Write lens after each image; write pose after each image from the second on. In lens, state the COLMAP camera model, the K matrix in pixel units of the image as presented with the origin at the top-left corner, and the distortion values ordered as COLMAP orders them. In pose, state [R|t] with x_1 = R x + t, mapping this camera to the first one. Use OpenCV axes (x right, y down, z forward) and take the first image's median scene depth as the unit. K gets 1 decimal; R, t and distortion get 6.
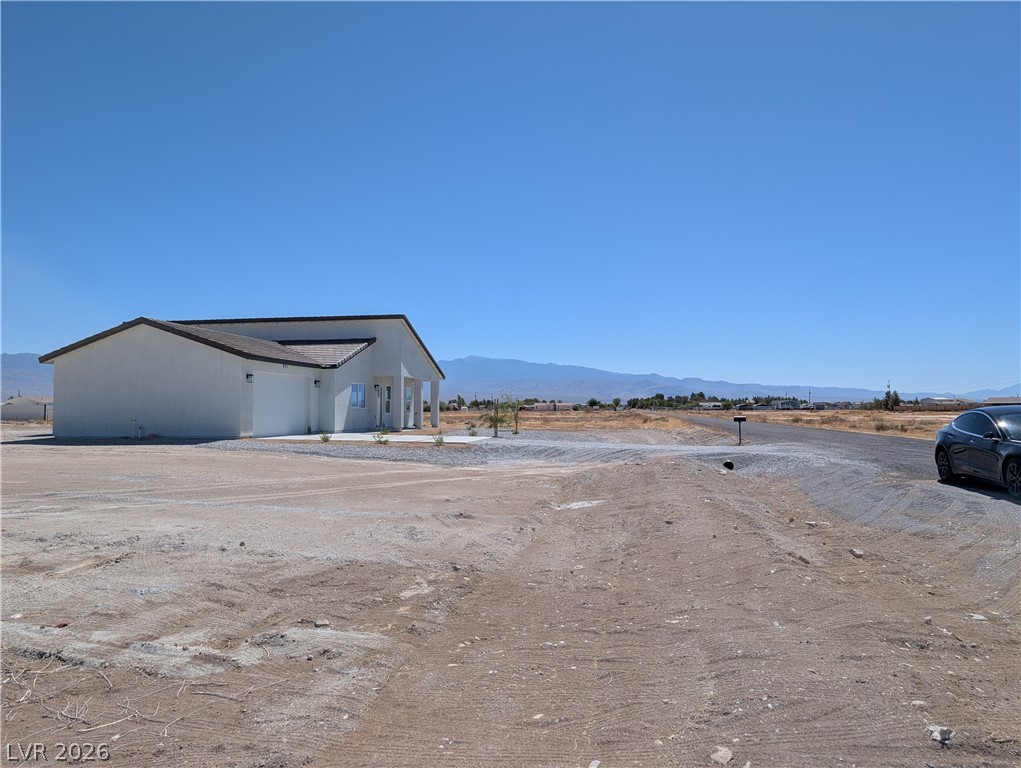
lens RADIAL K [[737.1, 0, 503.0], [0, 737.1, 383.4], [0, 0, 1]] dist [0.019885, -0.020538]
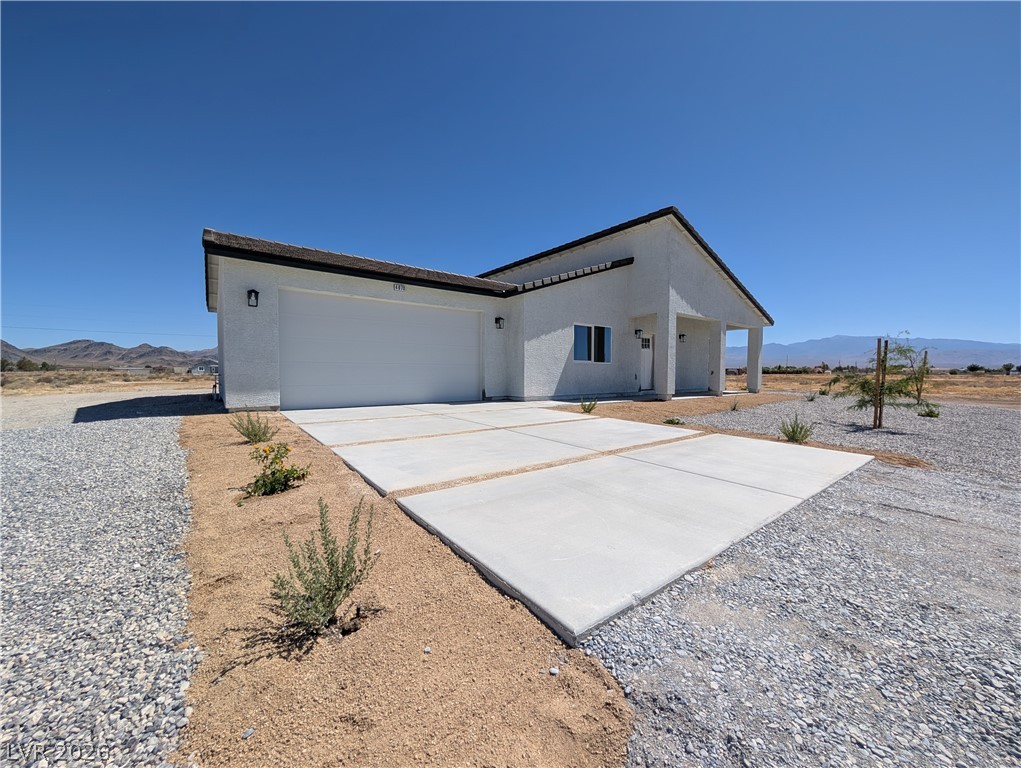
lens RADIAL K [[383.2, 0, 512.4], [0, 383.2, 382.8], [0, 0, 1]] dist [0.000943, -0.000401]
pose [[0.735602, 0.027813, -0.676843, -0.037078], [0.015764, 0.998183, 0.058149, 0.074202], [0.677230, -0.053444, 0.733827, 1.705192]]
